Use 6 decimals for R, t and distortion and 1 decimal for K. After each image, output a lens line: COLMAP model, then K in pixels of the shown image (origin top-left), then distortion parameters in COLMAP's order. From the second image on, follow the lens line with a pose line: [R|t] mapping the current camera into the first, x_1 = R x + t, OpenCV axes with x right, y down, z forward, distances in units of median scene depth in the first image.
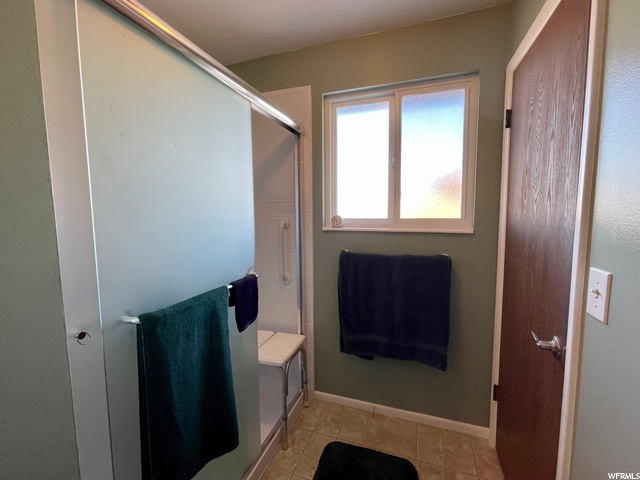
lens RADIAL K [[288.0, 0, 320.0], [0, 288.0, 240.0], [0, 0, 1]] dist [0.000564, 0.000342]
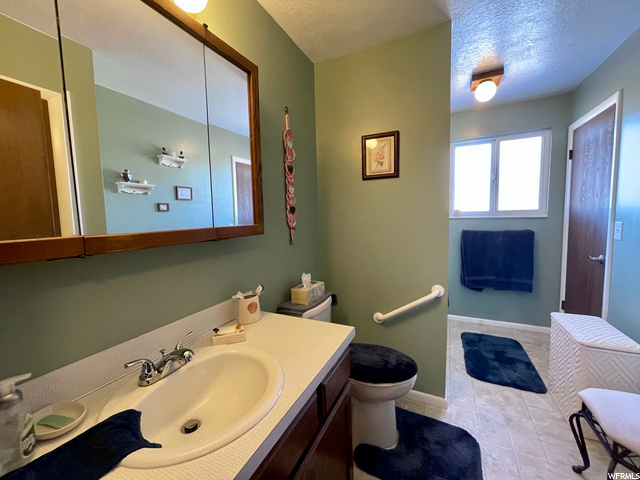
lens RADIAL K [[263.0, 0, 316.7], [0, 263.0, 239.2], [0, 0, 1]] dist [0.000034, -0.000112]
pose [[0.990931, -0.005910, -0.134243, -0.707612], [0.005185, 0.999970, -0.005747, 0.121888], [0.134273, 0.004999, 0.990932, -0.854946]]
